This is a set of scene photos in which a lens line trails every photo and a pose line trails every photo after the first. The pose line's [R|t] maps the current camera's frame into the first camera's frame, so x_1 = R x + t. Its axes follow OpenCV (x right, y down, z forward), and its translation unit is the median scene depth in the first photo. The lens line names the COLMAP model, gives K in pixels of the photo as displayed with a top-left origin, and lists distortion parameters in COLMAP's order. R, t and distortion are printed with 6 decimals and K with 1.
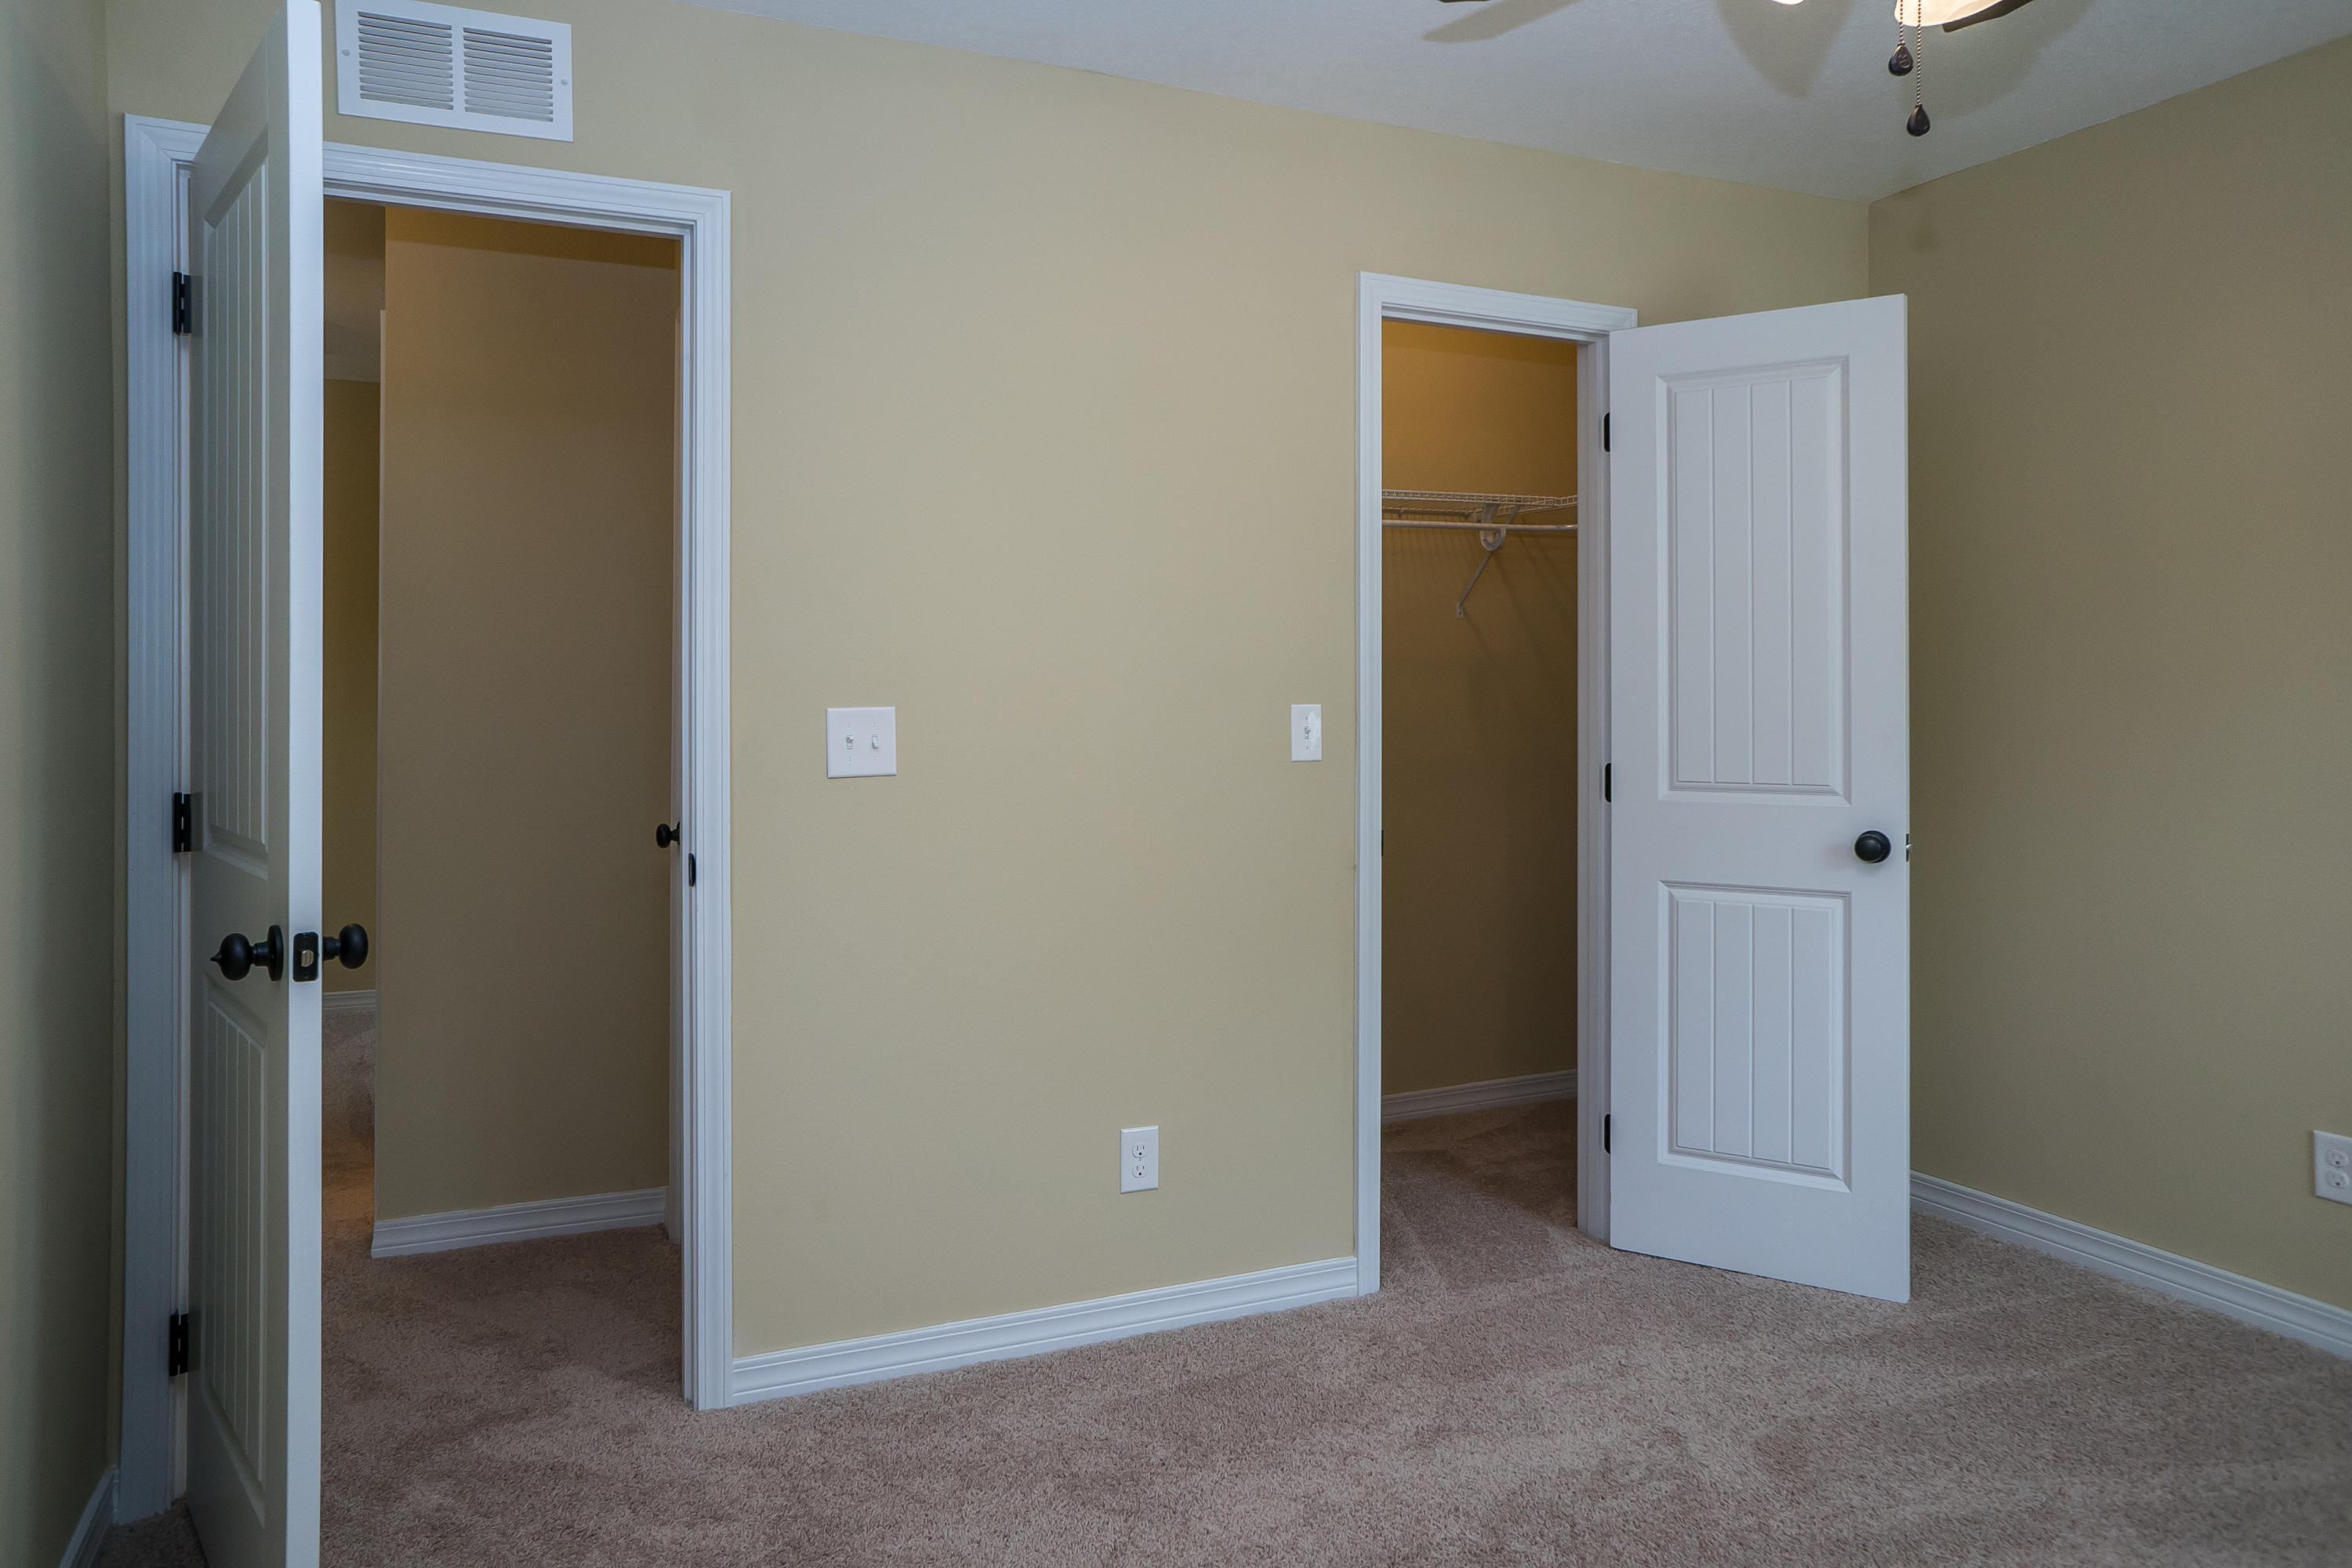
lens RADIAL K [[1658.2, 0, 1181.7], [0, 1658.2, 682.0], [0, 0, 1]] dist [-0.002423, 0.005180]
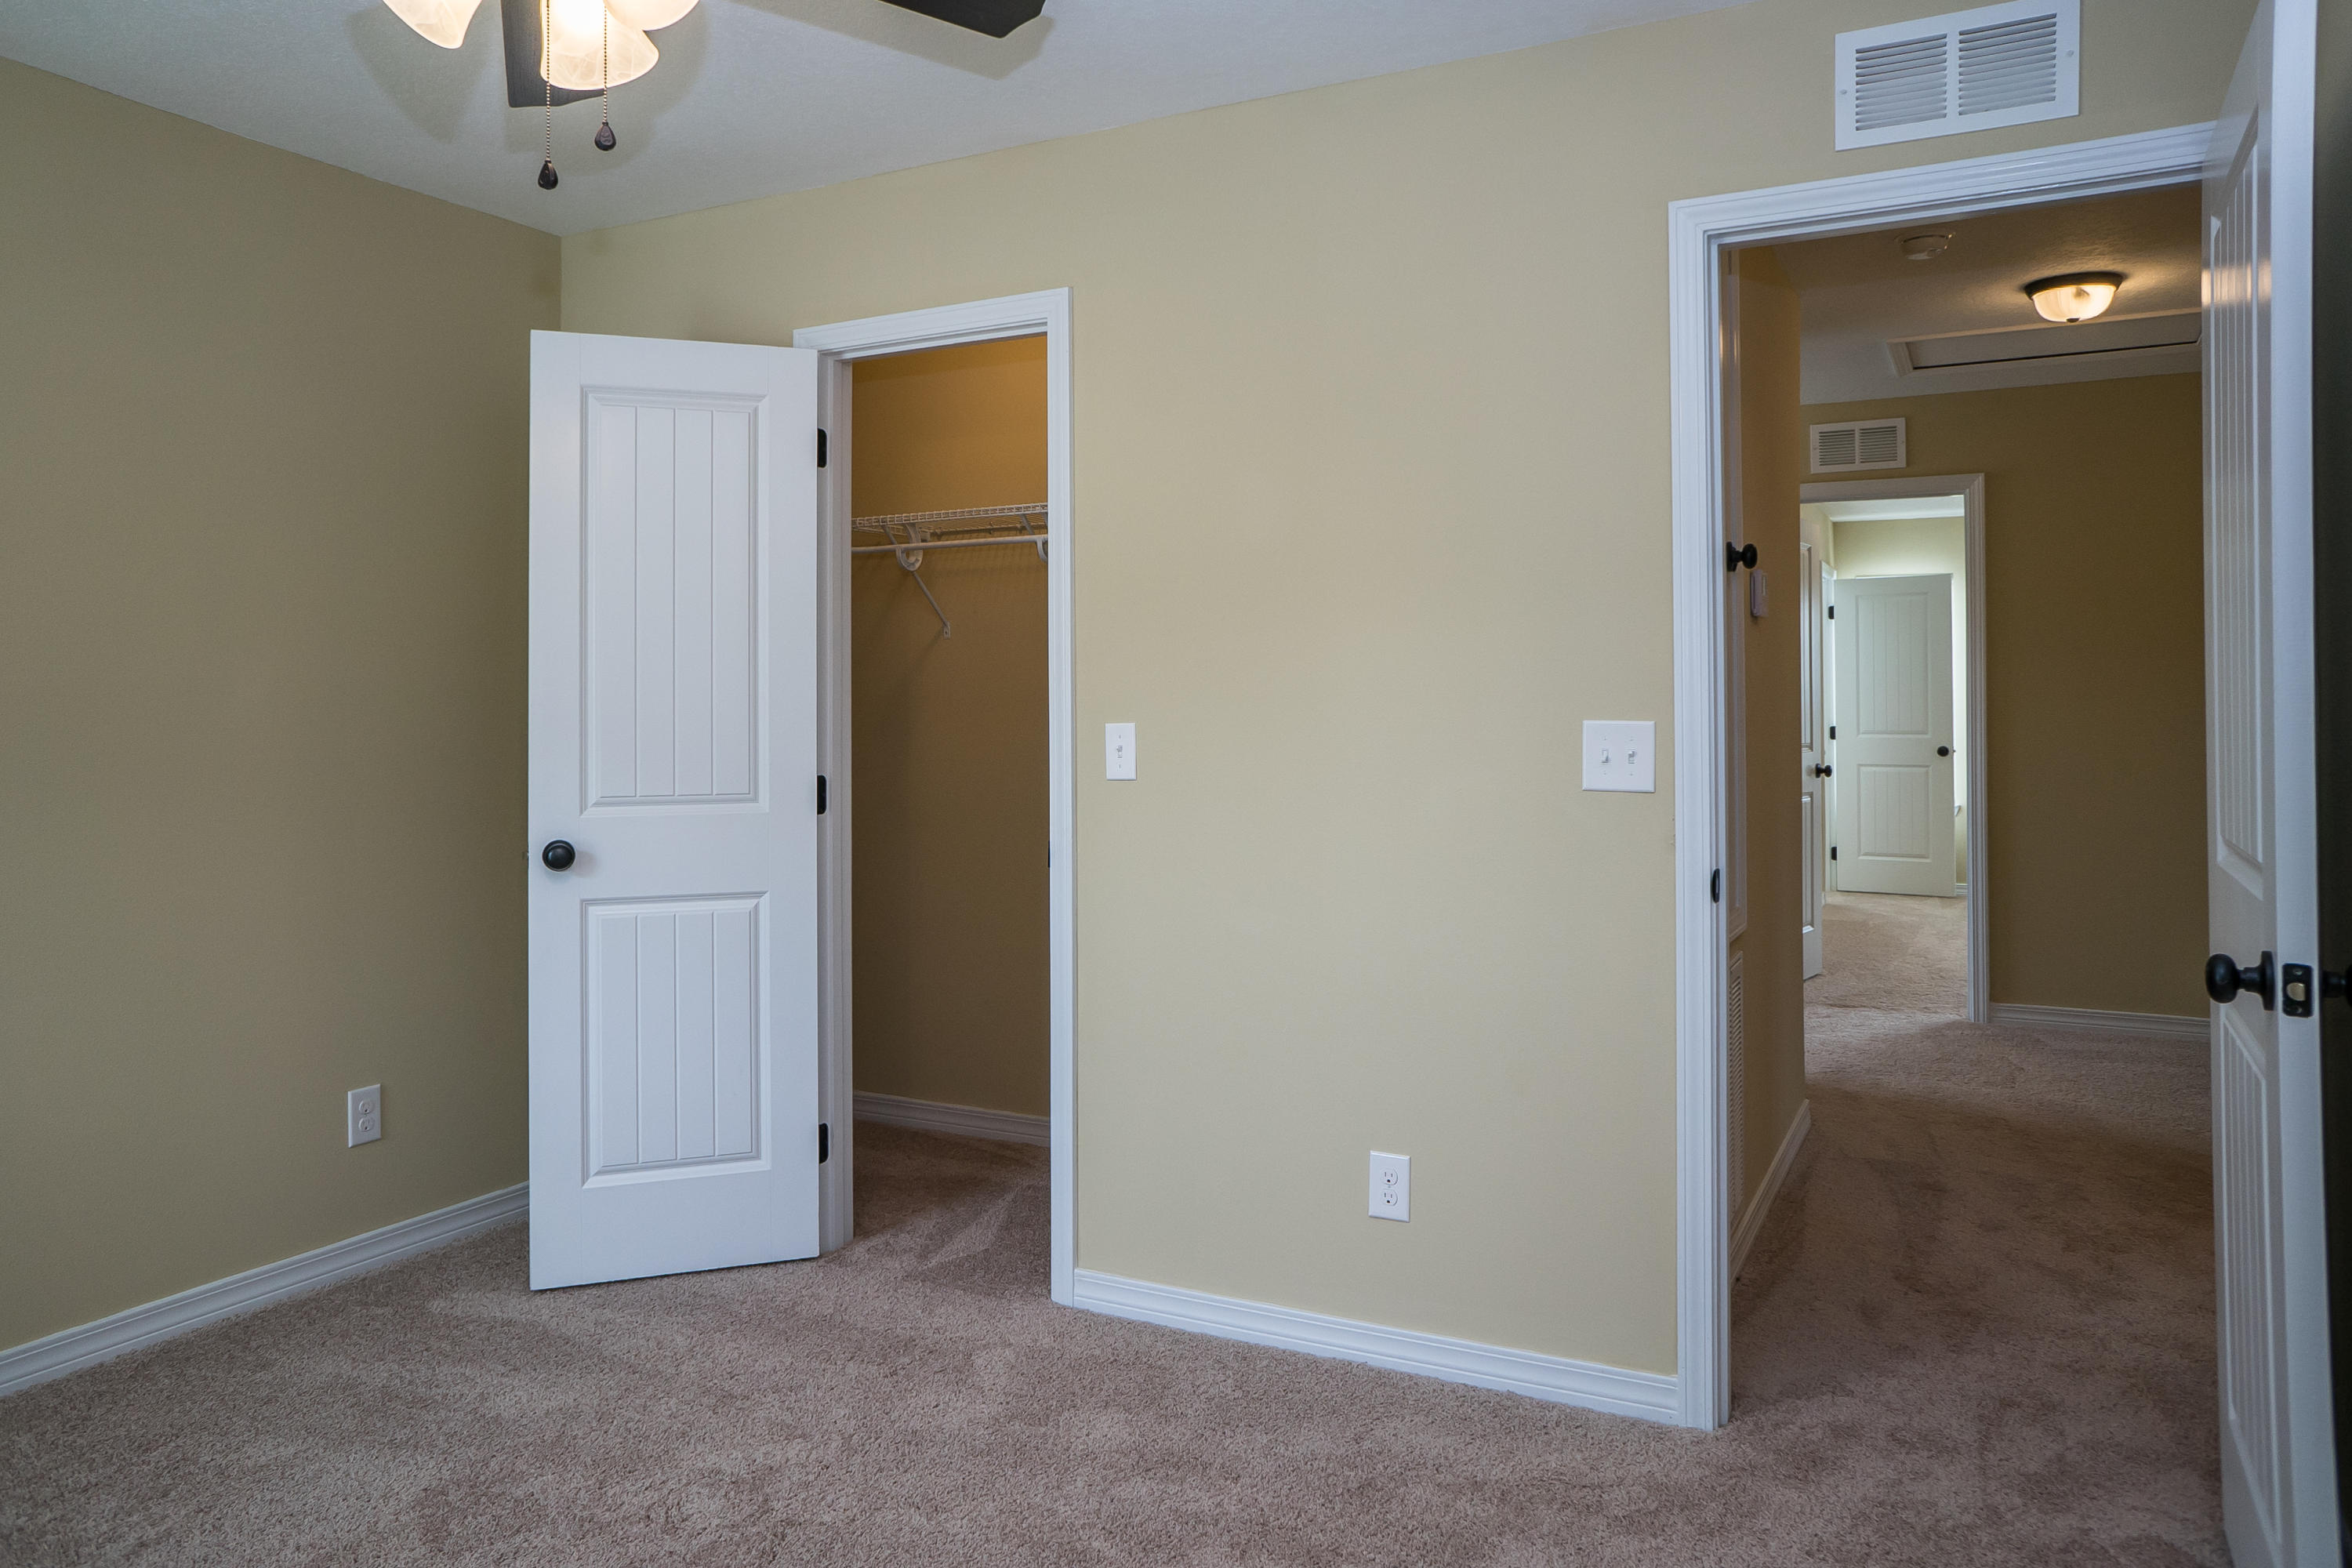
lens RADIAL K [[1659.2, 0, 1171.1], [0, 1659.2, 670.4], [0, 0, 1]] dist [0.001949, 0.002517]
pose [[0.614259, -0.016893, -0.788923, 0.668981], [0.005774, 0.999840, -0.016913, 0.001412], [0.789083, 0.005834, 0.614259, 0.300830]]
